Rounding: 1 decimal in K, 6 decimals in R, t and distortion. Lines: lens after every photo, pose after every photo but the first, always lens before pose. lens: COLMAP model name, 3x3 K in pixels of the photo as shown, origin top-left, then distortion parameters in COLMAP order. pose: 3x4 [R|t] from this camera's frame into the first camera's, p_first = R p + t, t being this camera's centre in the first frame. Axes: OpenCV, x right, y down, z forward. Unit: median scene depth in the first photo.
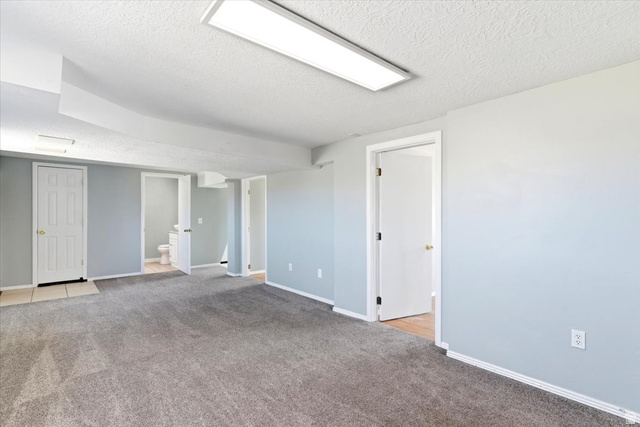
lens RADIAL K [[309.7, 0, 314.1], [0, 309.7, 210.7], [0, 0, 1]] dist [-0.000604, 0.002444]
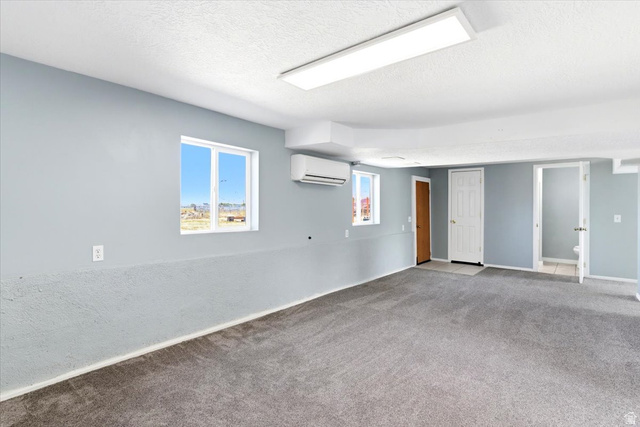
lens RADIAL K [[309.7, 0, 315.3], [0, 309.7, 209.7], [0, 0, 1]] dist [-0.000604, 0.002444]
pose [[0.170666, 0.009675, -0.985281, 0.480809], [-0.002091, 0.999953, 0.009457, 0.009426], [0.985327, 0.000446, 0.170679, 0.289301]]
